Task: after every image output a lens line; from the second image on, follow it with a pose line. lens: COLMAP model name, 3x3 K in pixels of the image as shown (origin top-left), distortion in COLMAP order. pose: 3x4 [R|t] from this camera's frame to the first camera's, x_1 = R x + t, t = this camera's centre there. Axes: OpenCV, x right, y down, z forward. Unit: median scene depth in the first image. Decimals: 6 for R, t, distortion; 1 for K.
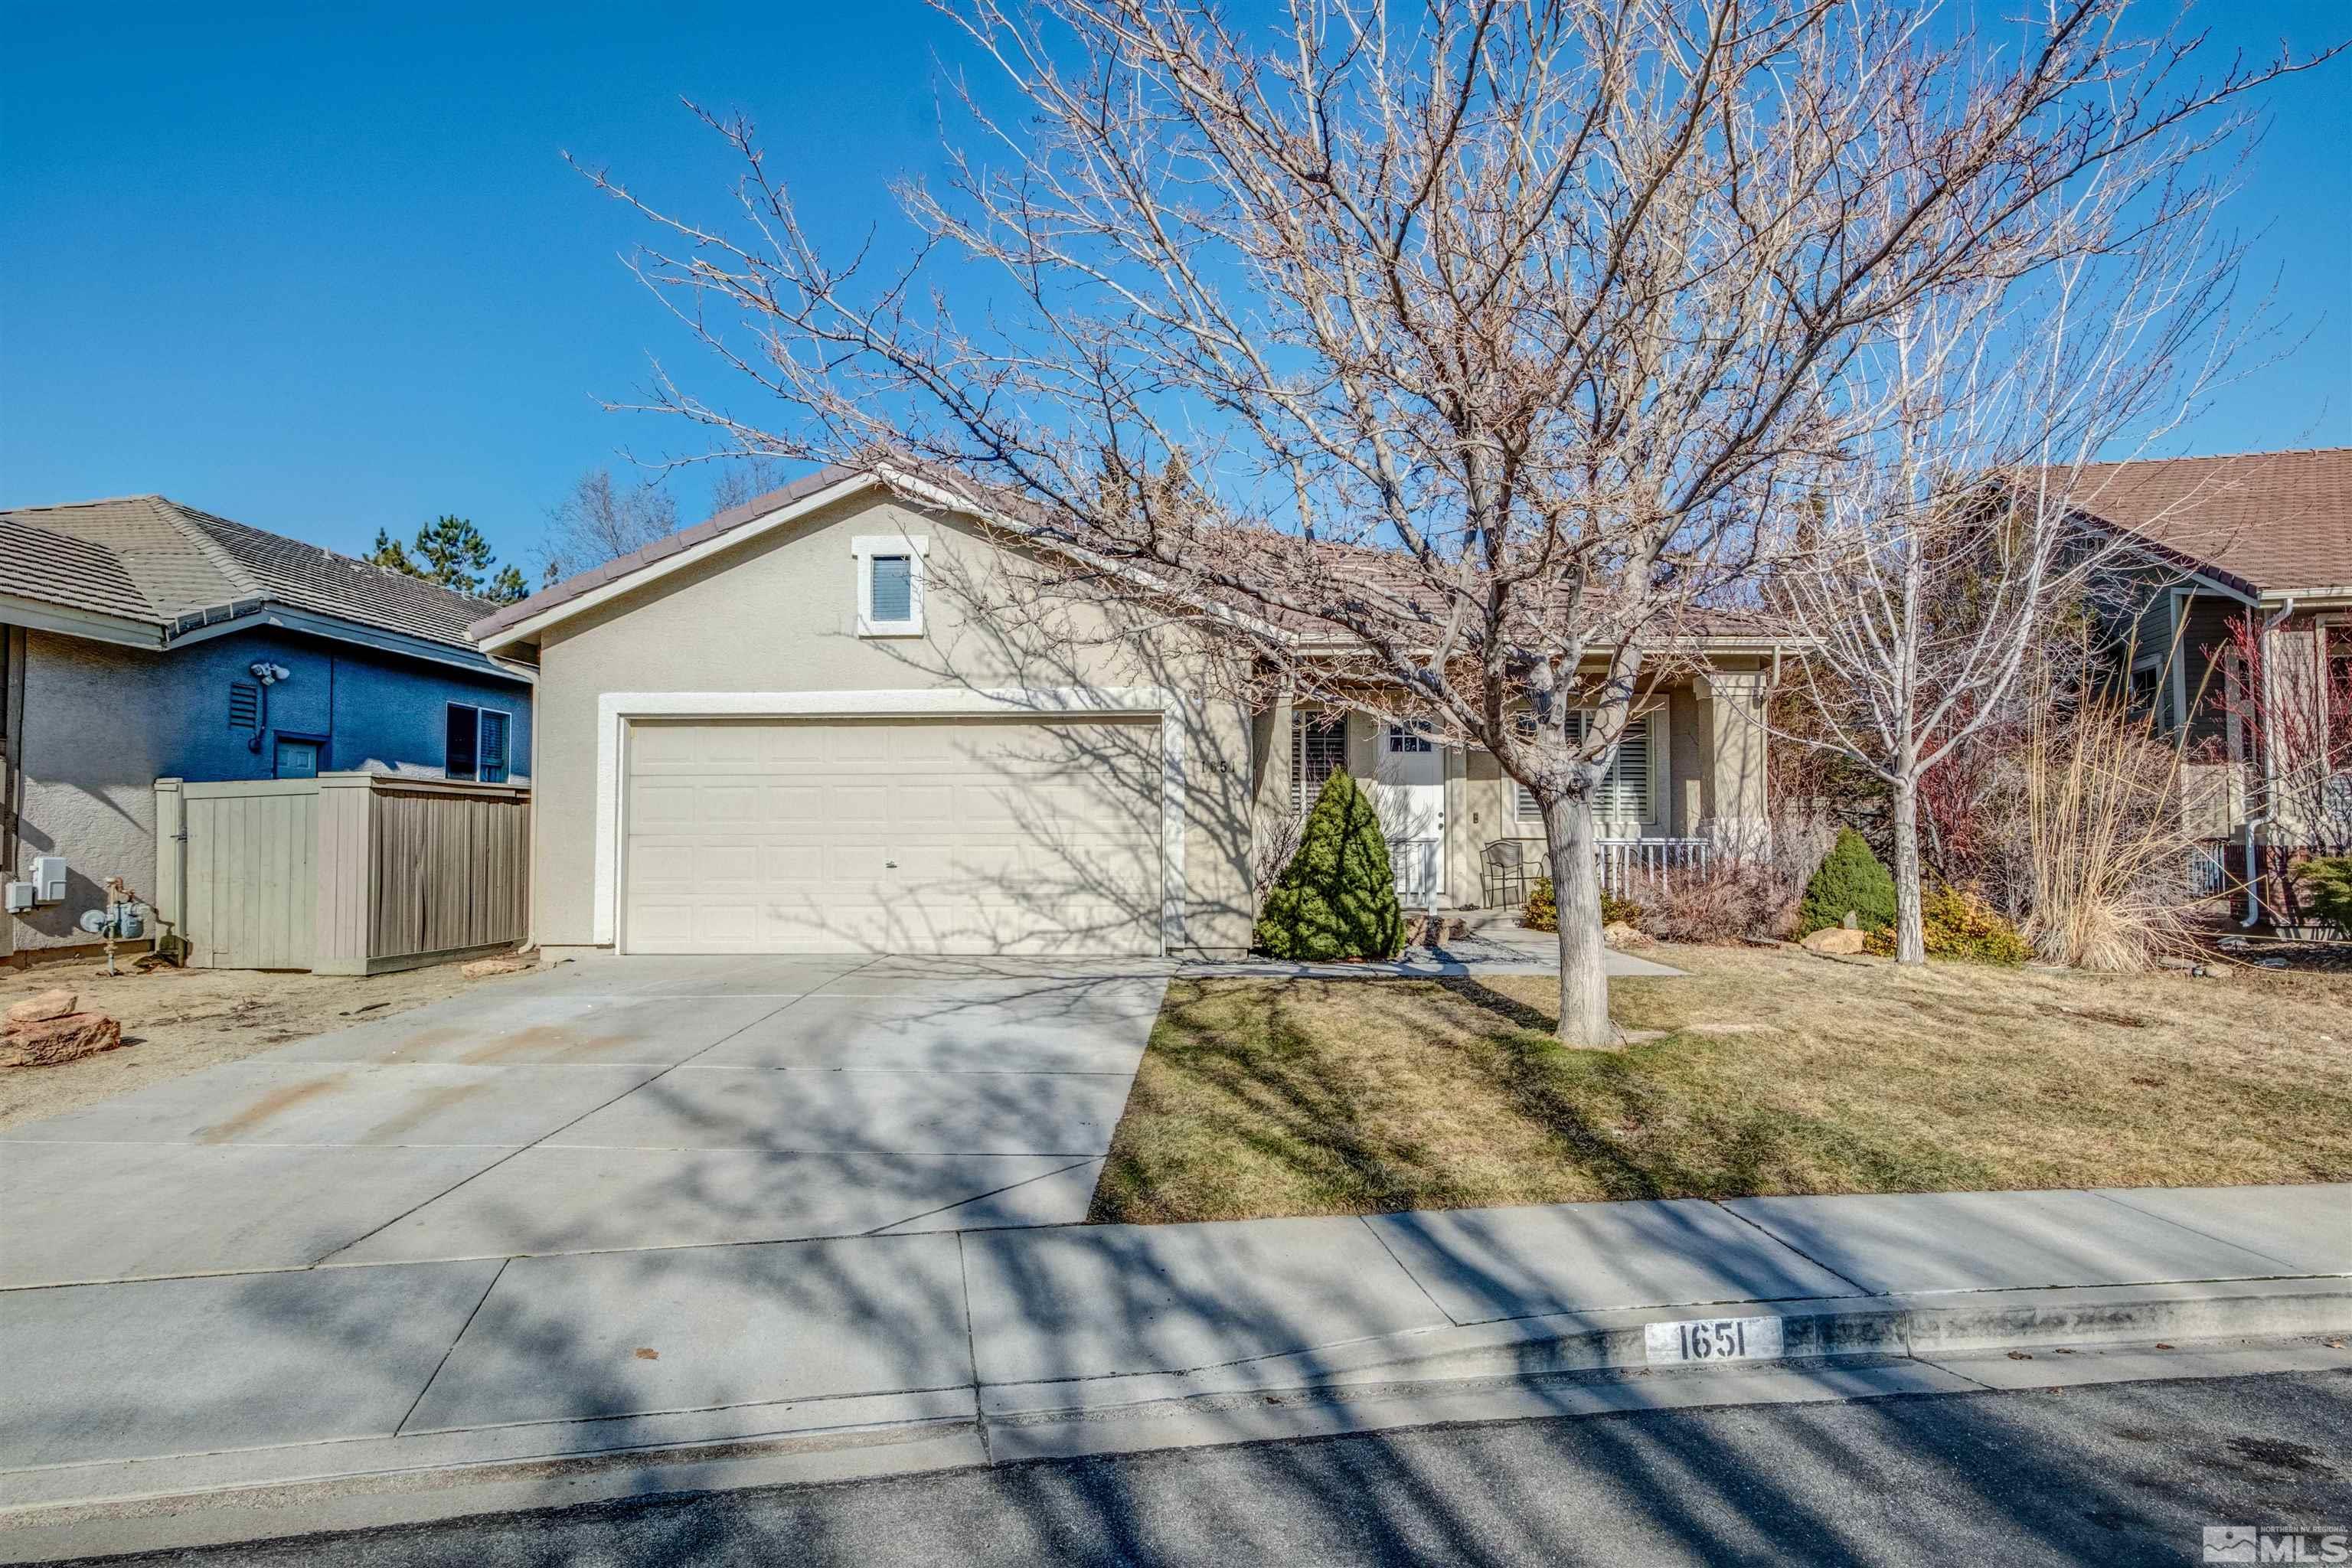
lens RADIAL K [[1385.5, 0, 1200.5], [0, 1385.5, 794.7], [0, 0, 1]] dist [0.001564, 0.001617]
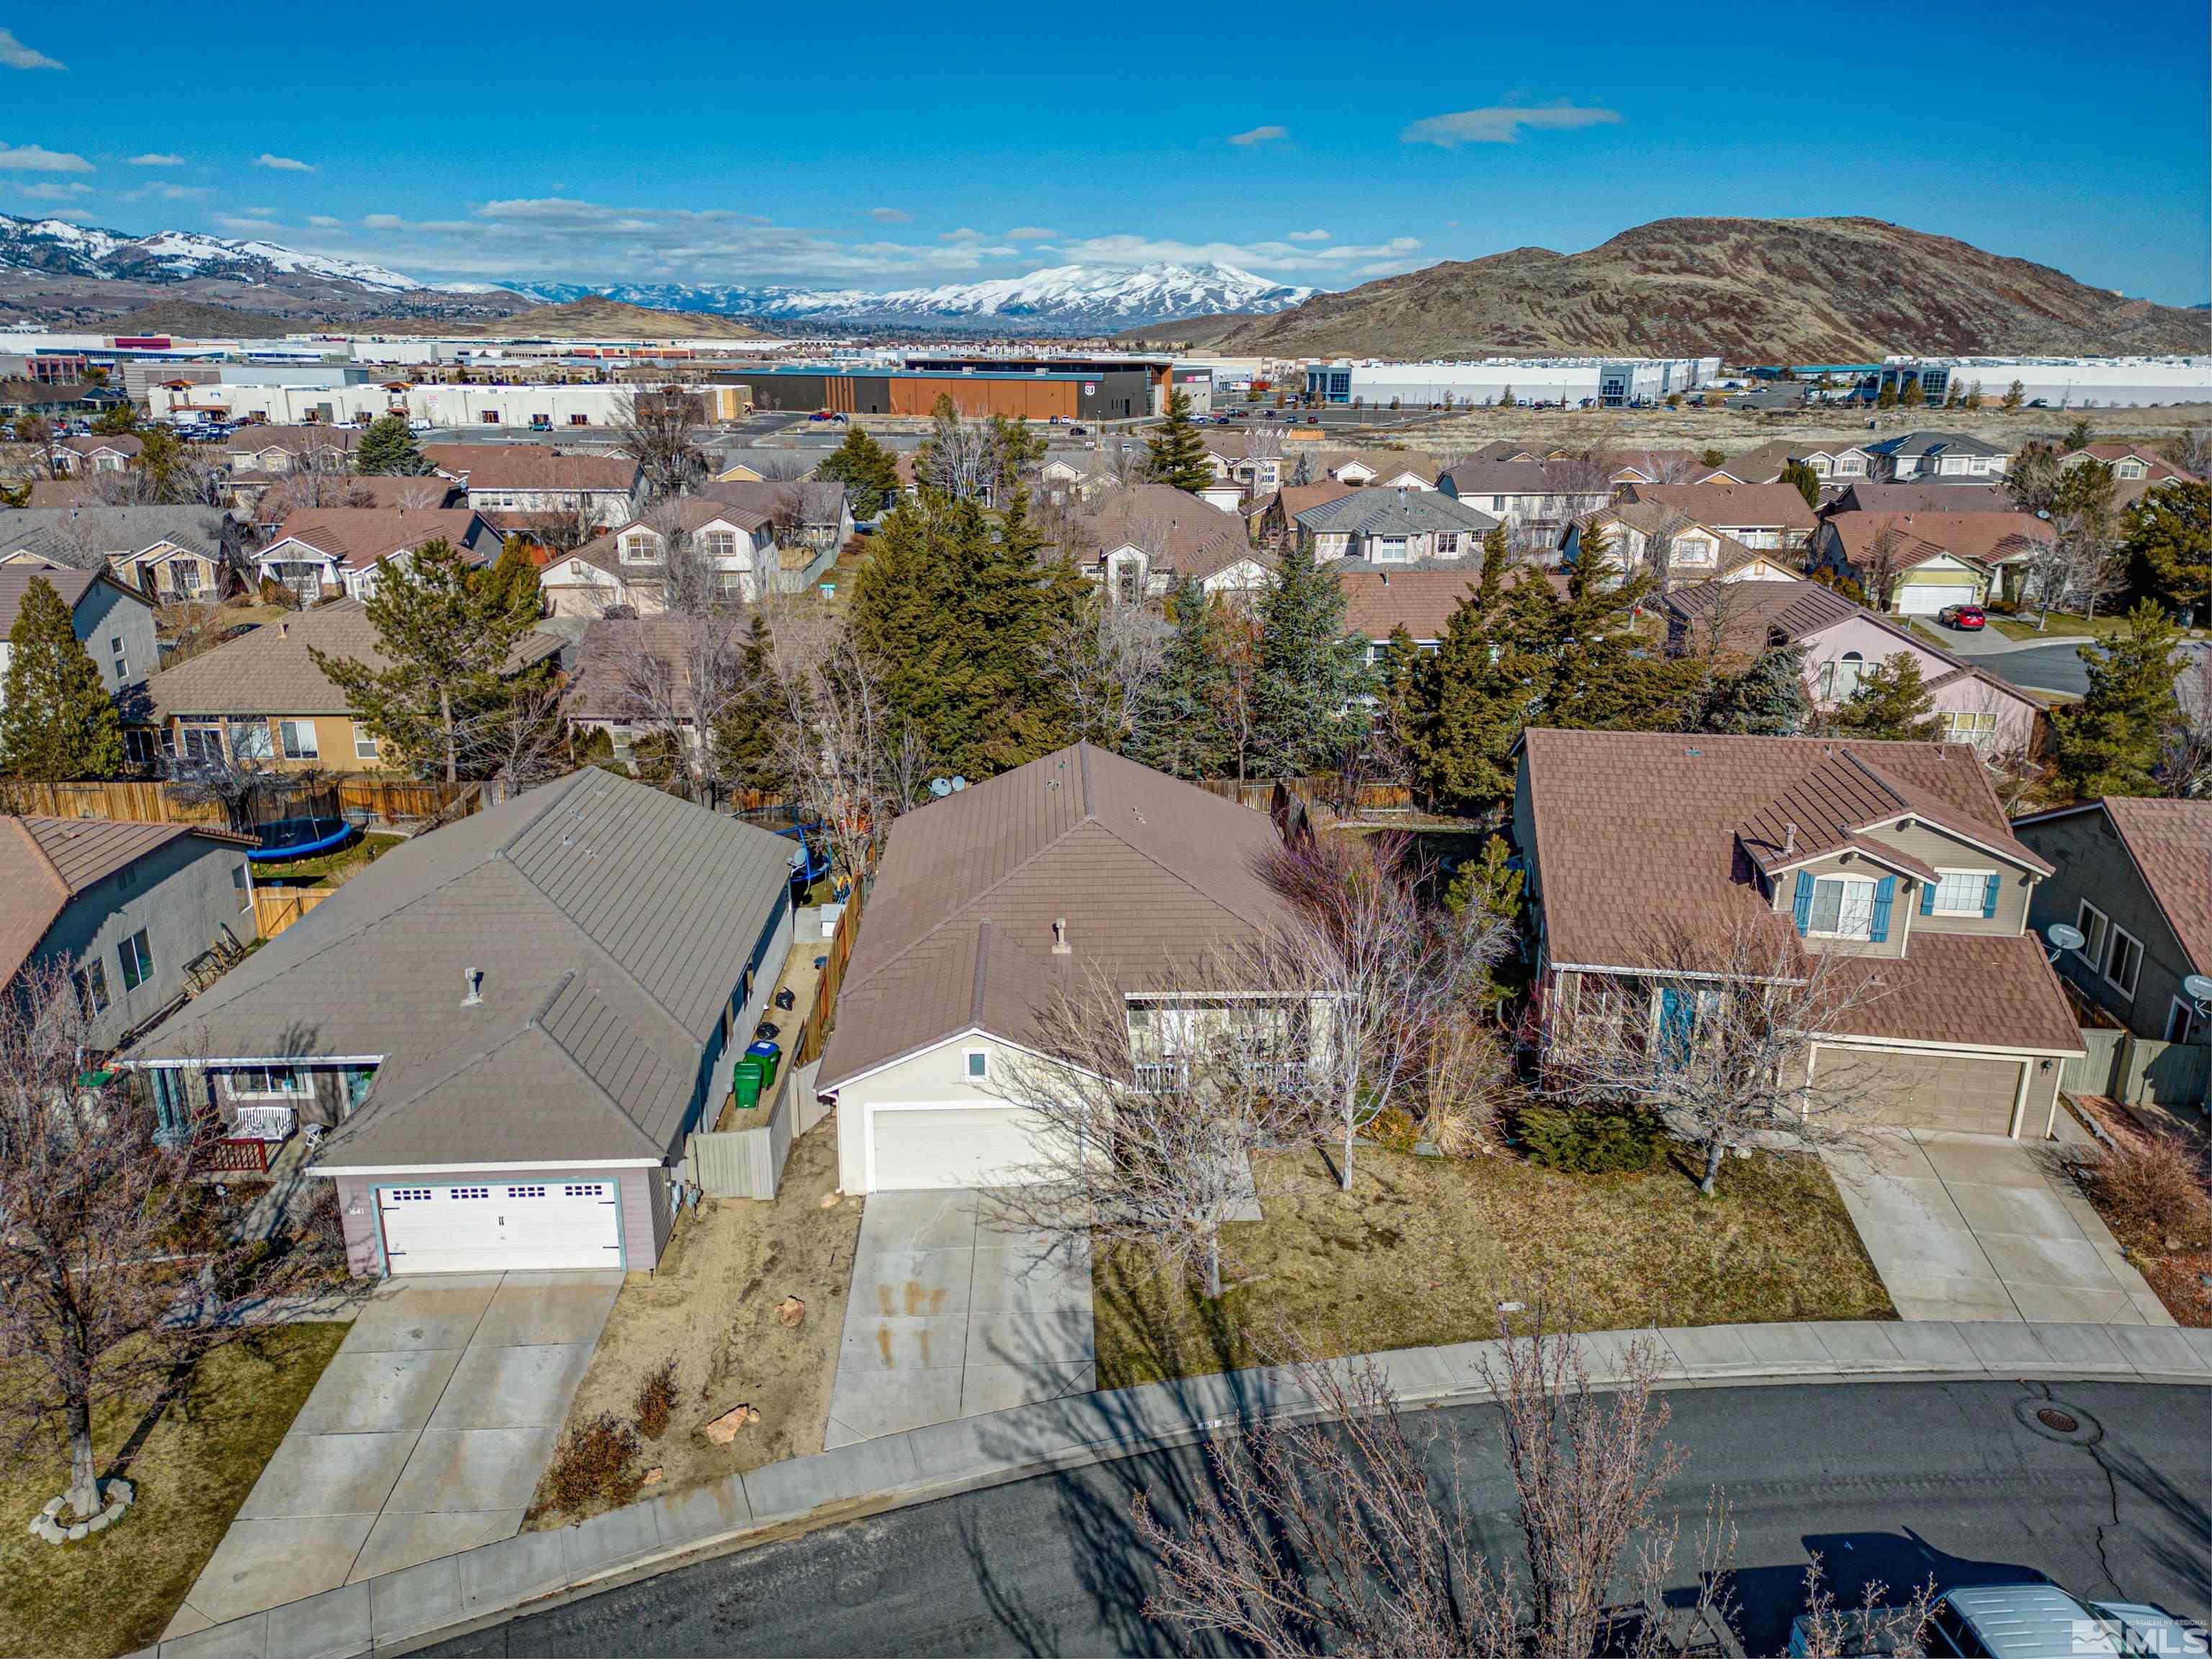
lens RADIAL K [[1537.3, 0, 1114.0], [0, 1537.3, 822.4], [0, 0, 1]] dist [0.081984, -0.079235]
pose [[0.996251, -0.016993, 0.084821, -0.205687], [-0.012124, 0.943411, 0.331405, -1.542285], [-0.085652, -0.331191, 0.939668, -1.586768]]
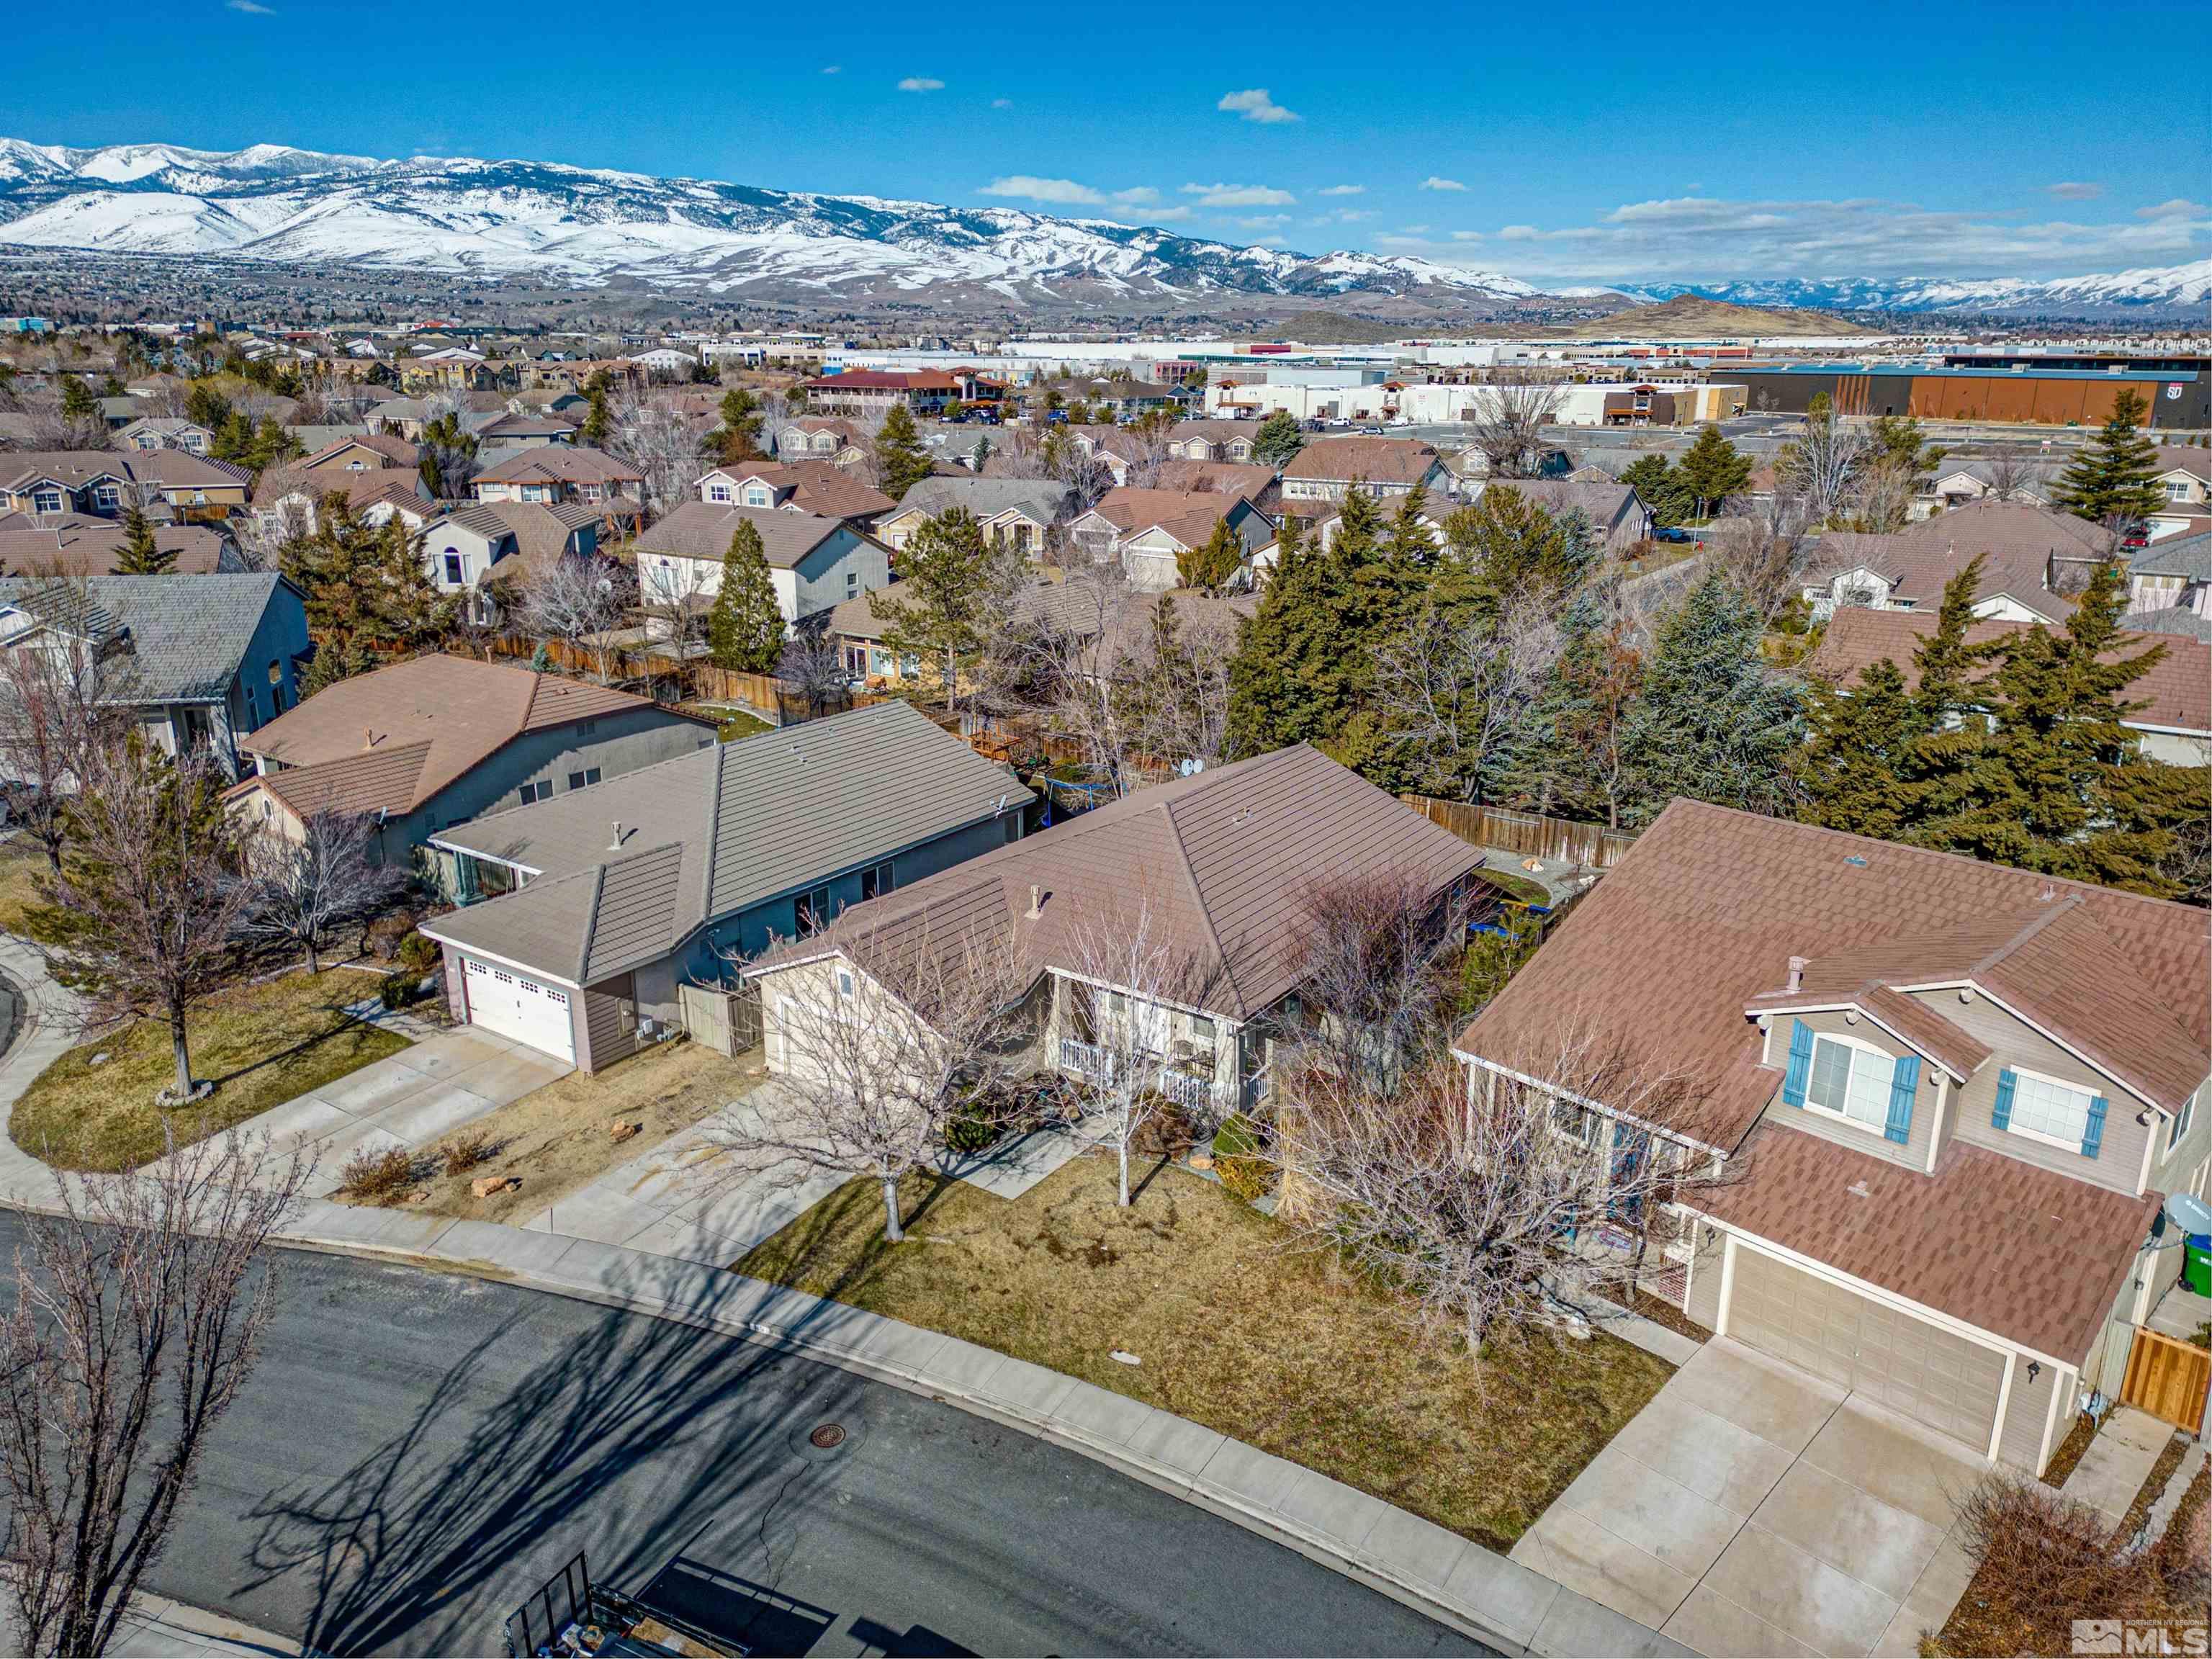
lens RADIAL K [[1537.3, 0, 1114.0], [0, 1537.3, 822.4], [0, 0, 1]] dist [0.081984, -0.079235]
pose [[0.843504, 0.165393, -0.511025, 1.839187], [0.014976, 0.943800, 0.330179, -1.526746], [0.536914, -0.286160, 0.793622, -1.157688]]
